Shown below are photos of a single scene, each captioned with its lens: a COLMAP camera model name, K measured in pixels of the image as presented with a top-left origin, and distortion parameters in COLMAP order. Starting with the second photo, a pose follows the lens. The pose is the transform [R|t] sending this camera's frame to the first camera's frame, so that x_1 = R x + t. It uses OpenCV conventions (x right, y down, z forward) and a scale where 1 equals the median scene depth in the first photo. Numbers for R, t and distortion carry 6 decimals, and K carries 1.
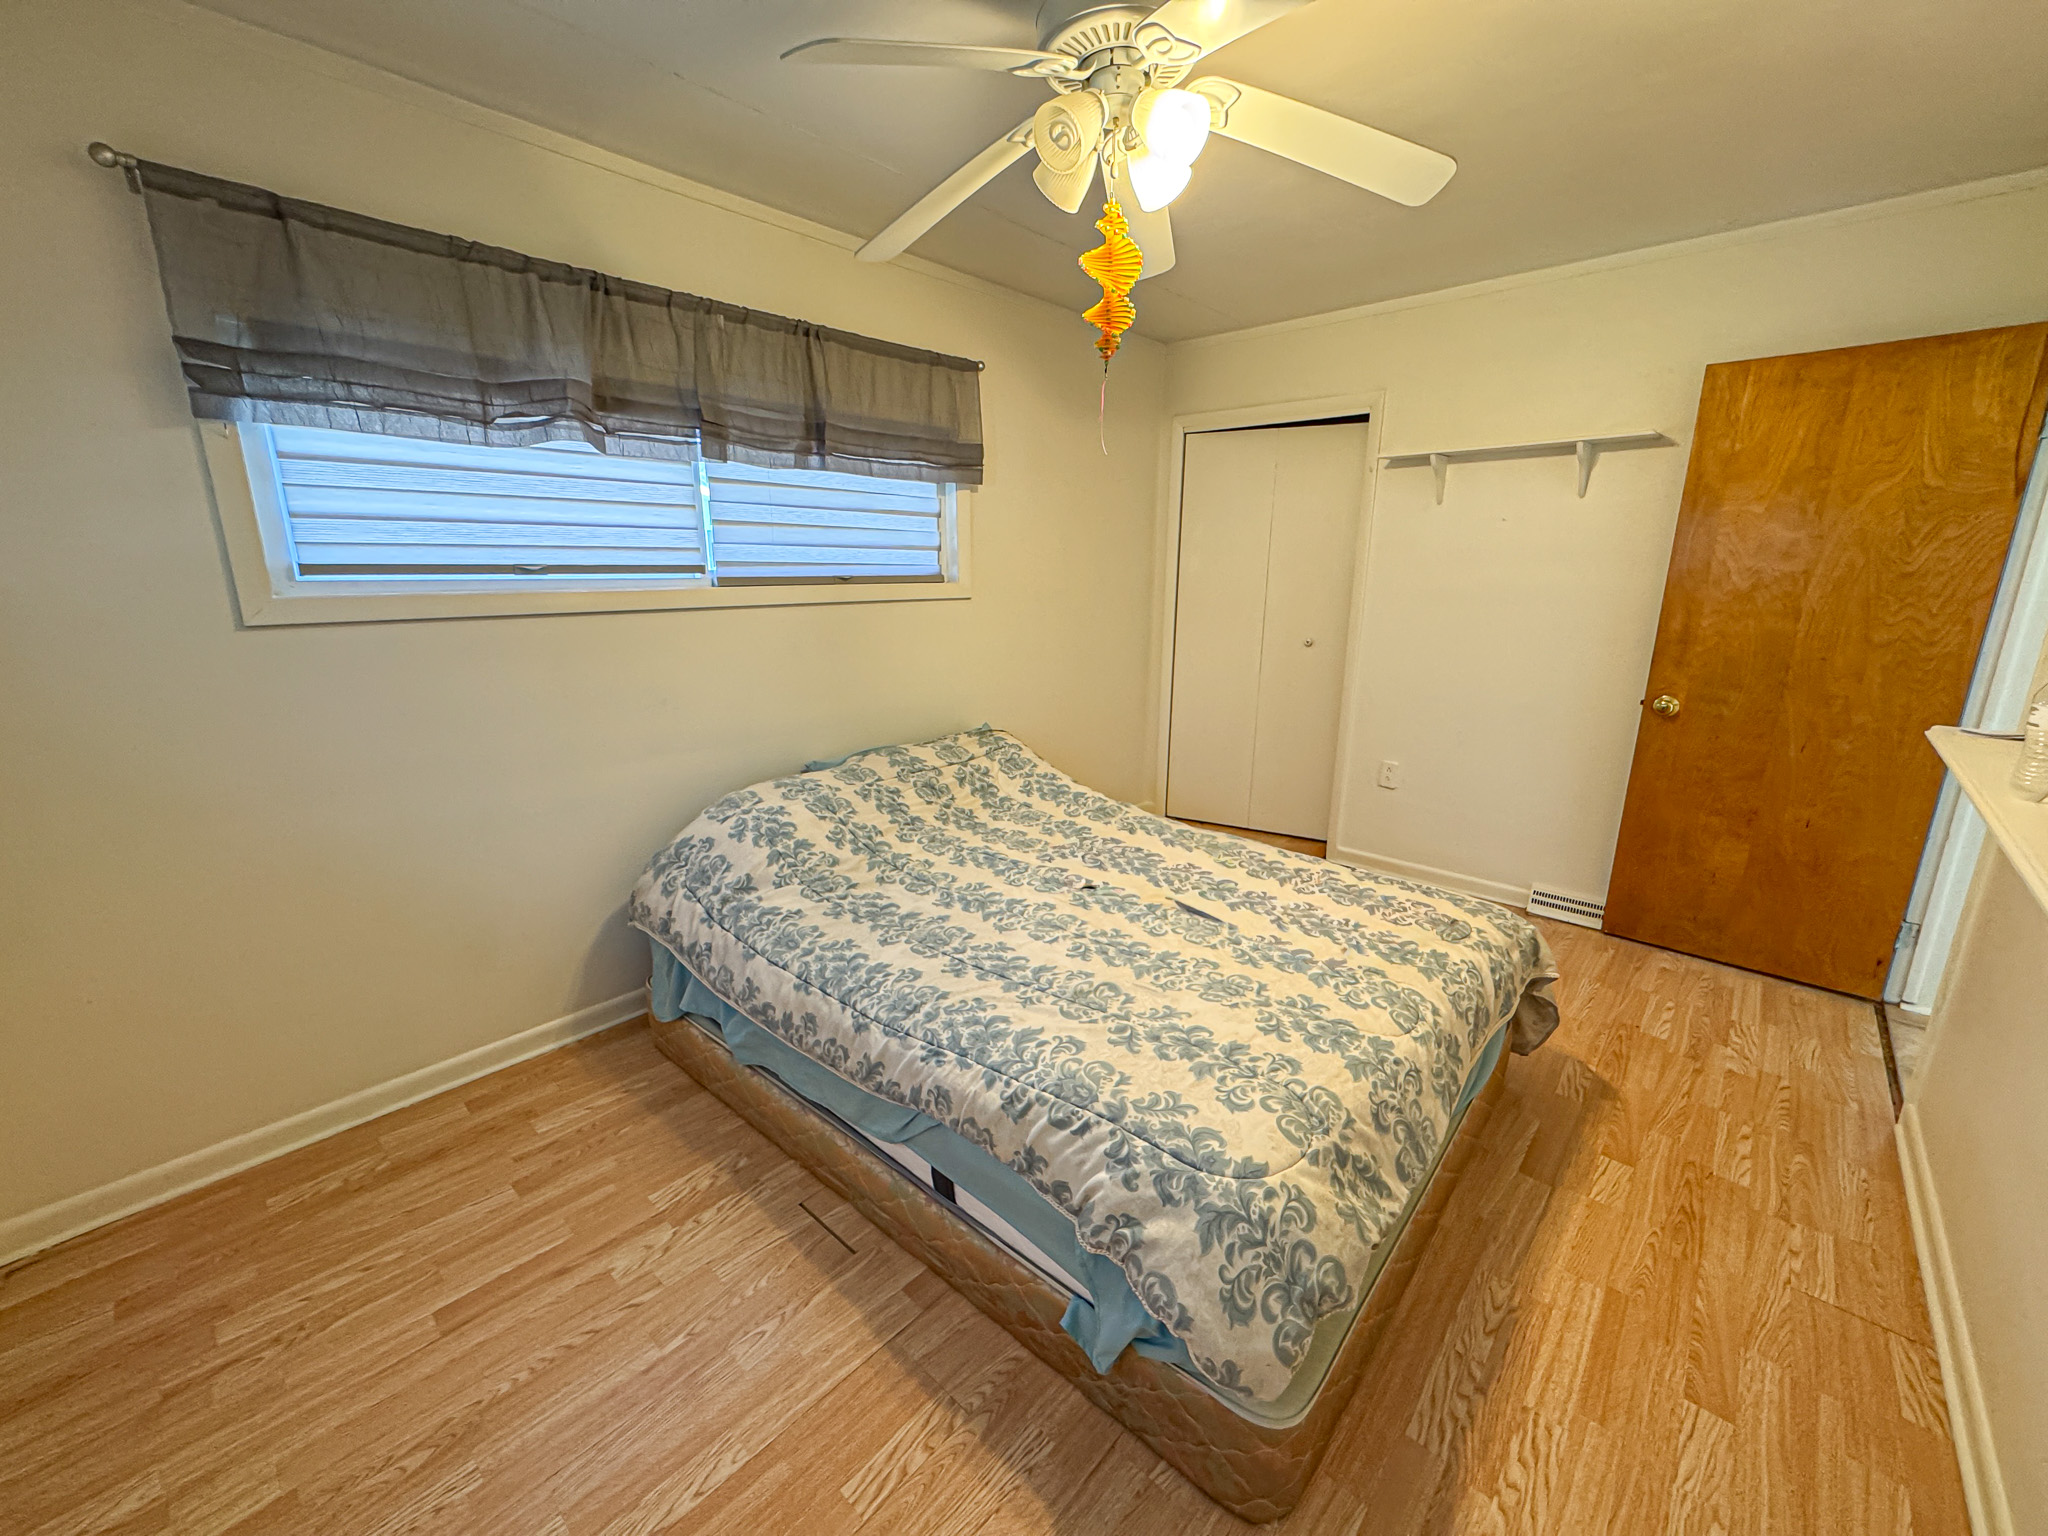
lens RADIAL K [[821.9, 0, 1024.0], [0, 821.9, 768.0], [0, 0, 1]] dist [-0.003386, 0.000138]
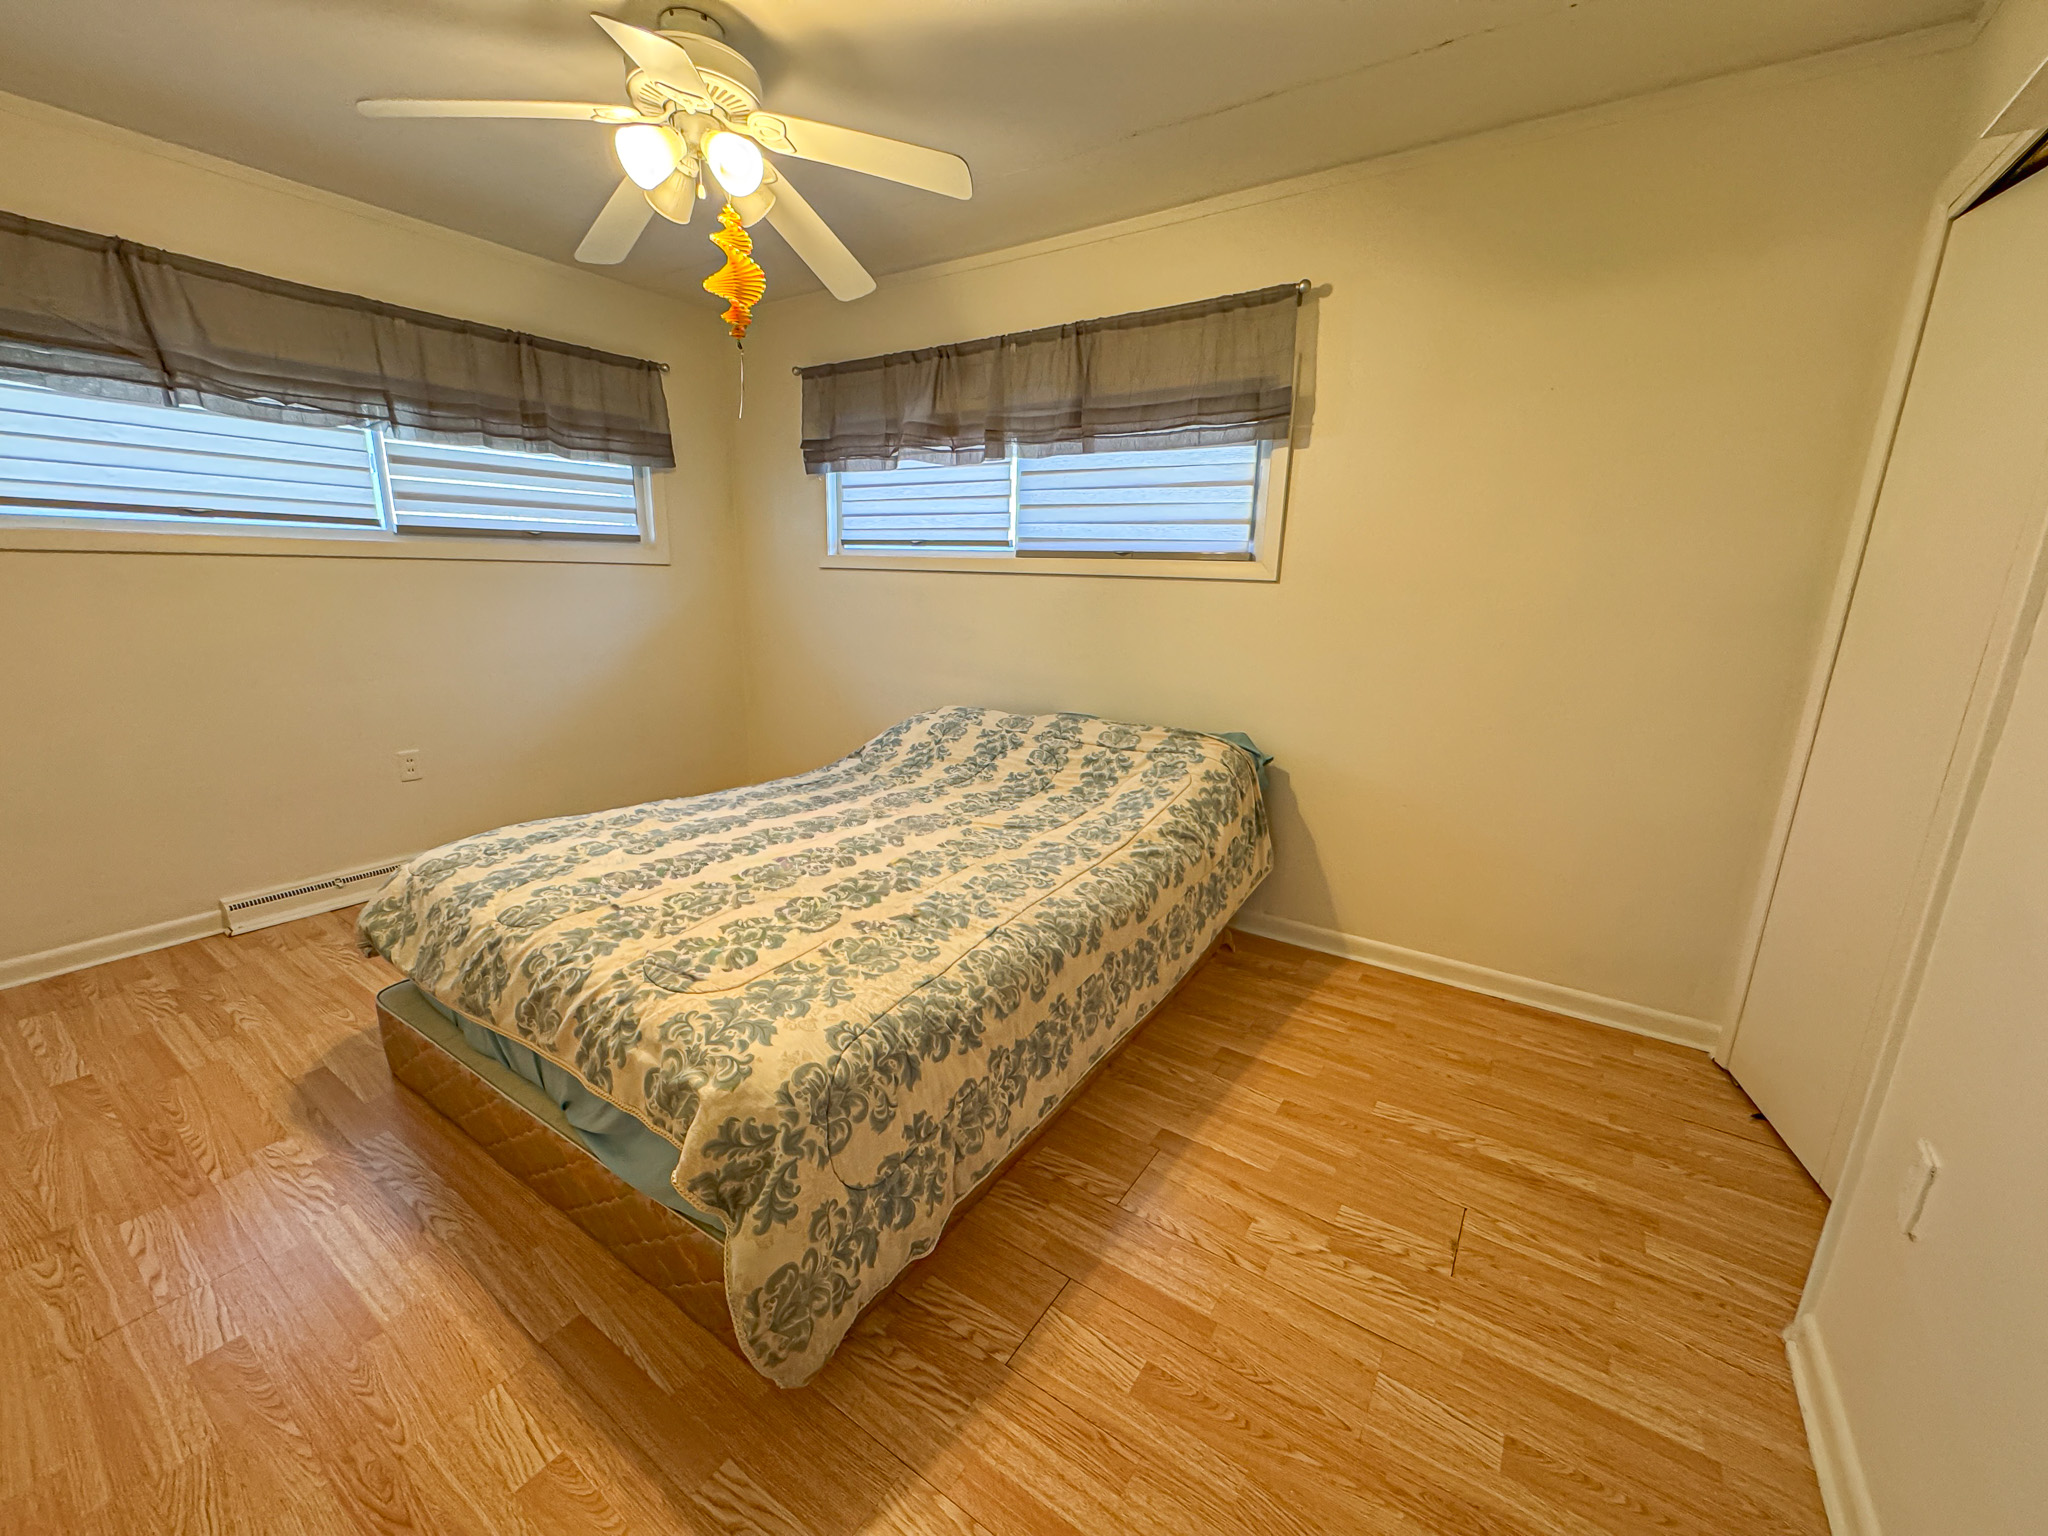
lens RADIAL K [[833.5, 0, 1019.1], [0, 833.5, 753.9], [0, 0, 1]] dist [0.015565, 0.000076]
pose [[0.136786, 0.203069, -0.969563, 0.954068], [-0.271861, 0.948878, 0.160382, -0.142452], [0.952566, 0.241648, 0.184999, 0.848908]]
